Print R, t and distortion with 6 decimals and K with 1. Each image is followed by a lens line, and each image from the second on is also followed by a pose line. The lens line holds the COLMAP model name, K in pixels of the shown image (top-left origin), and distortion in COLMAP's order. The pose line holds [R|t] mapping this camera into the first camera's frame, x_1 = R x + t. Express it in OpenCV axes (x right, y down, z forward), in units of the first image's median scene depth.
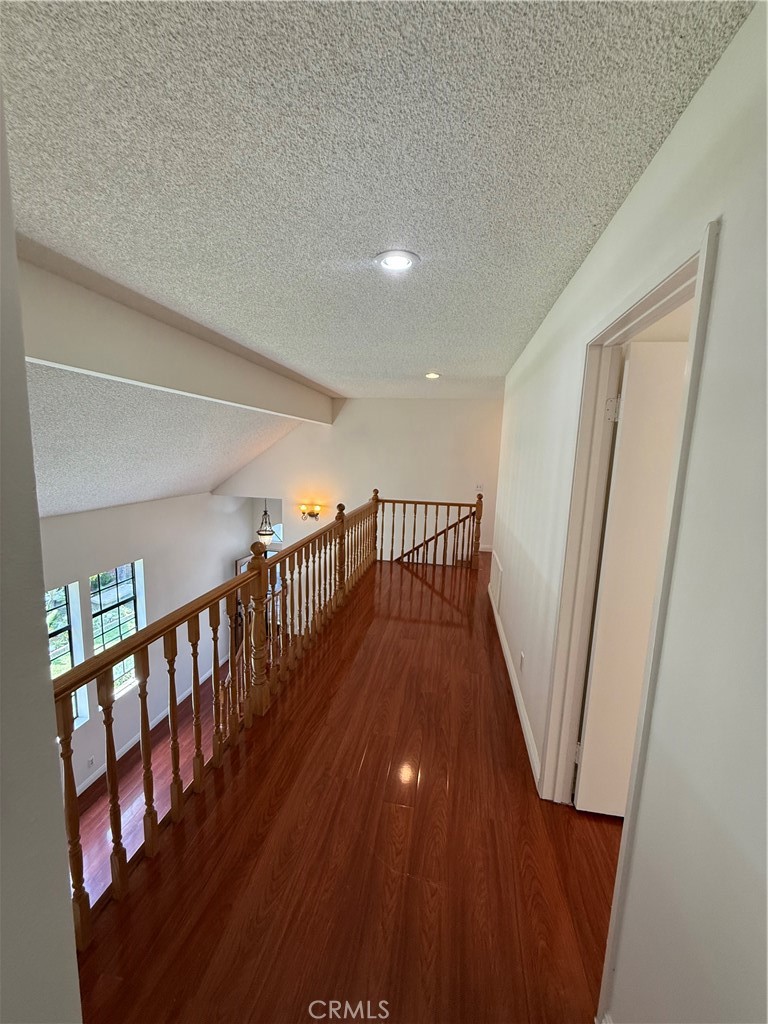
lens RADIAL K [[409.2, 0, 384.0], [0, 409.2, 512.0], [0, 0, 1]] dist [0.001405, 0.000263]
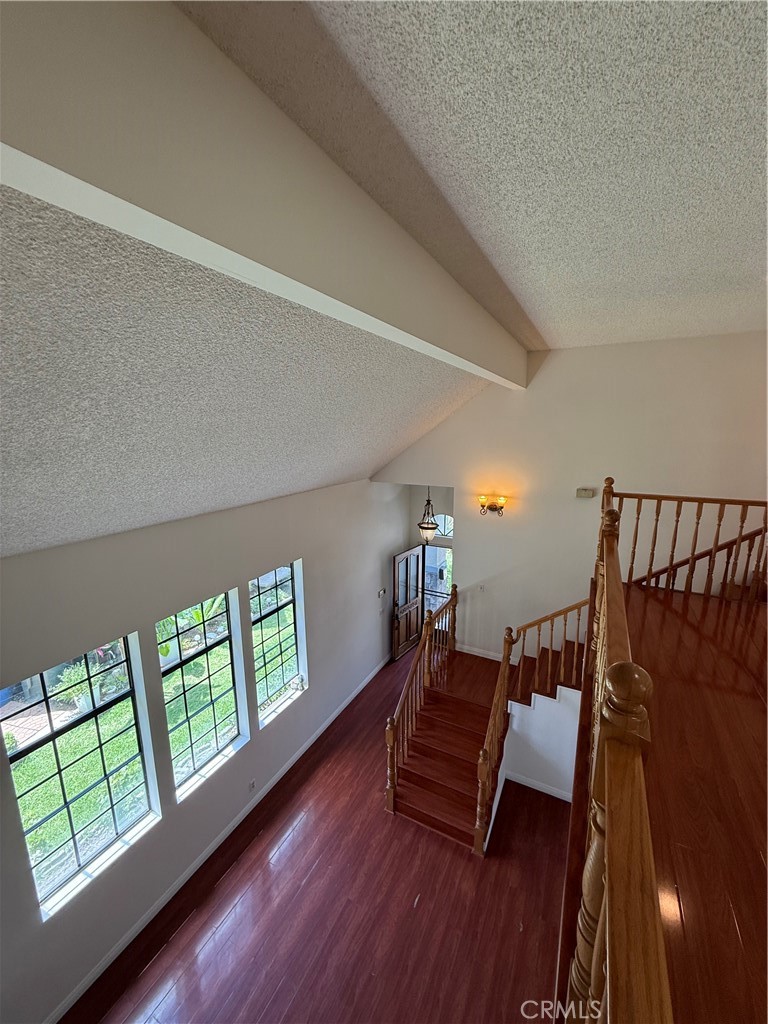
lens RADIAL K [[409.2, 0, 384.0], [0, 409.2, 512.0], [0, 0, 1]] dist [0.001405, 0.000263]
pose [[0.950632, 0.026555, -0.309182, -0.161552], [-0.010569, 0.998524, 0.053265, -0.030742], [0.310140, -0.047367, 0.949510, 0.240594]]
